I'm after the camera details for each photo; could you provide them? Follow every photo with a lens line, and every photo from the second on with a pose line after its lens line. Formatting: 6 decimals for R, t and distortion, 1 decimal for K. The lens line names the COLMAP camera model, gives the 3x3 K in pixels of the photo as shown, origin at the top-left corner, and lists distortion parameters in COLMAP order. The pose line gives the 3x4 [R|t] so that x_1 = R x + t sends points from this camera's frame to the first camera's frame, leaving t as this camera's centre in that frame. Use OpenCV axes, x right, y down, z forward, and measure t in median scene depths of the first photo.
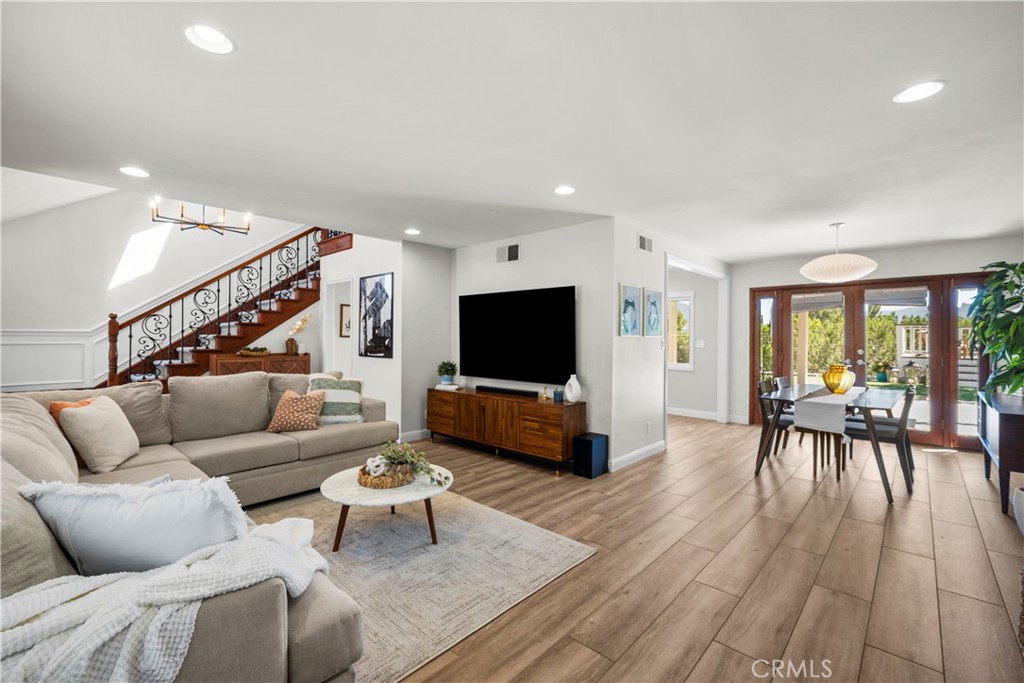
lens RADIAL K [[438.8, 0, 512.0], [0, 438.8, 341.5], [0, 0, 1]] dist [-0.000421, 0.000087]
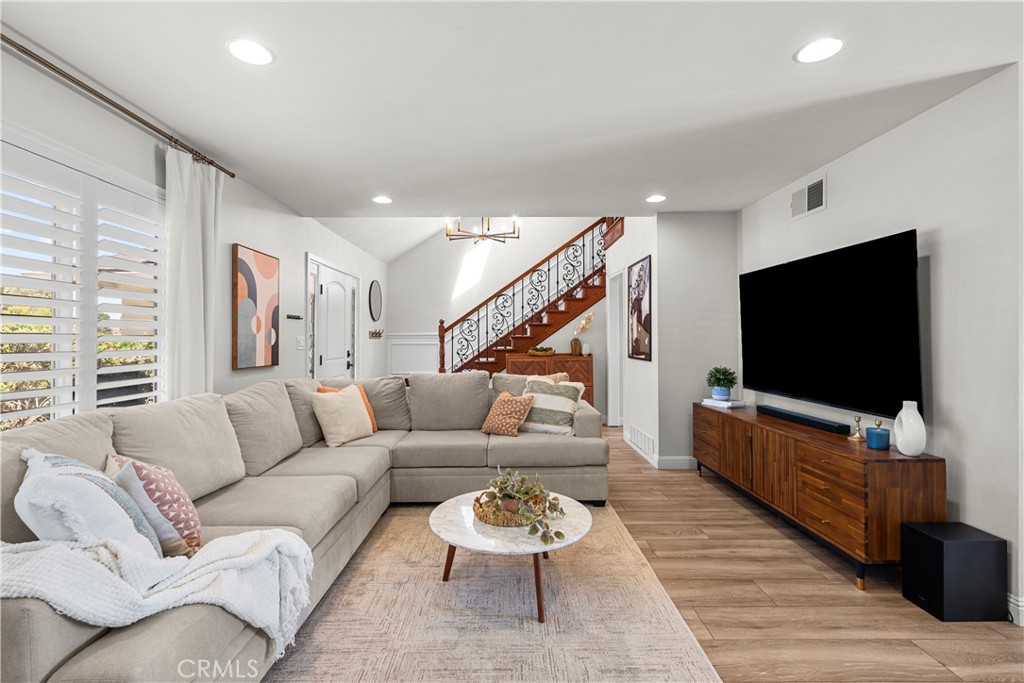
lens RADIAL K [[465.7, 0, 507.6], [0, 465.7, 338.1], [0, 0, 1]] dist [-0.000522, 0.000277]
pose [[0.681067, -0.010907, -0.732139, 0.194766], [0.003453, 0.999926, -0.011684, 0.005251], [0.732213, 0.005429, 0.681055, 0.248751]]
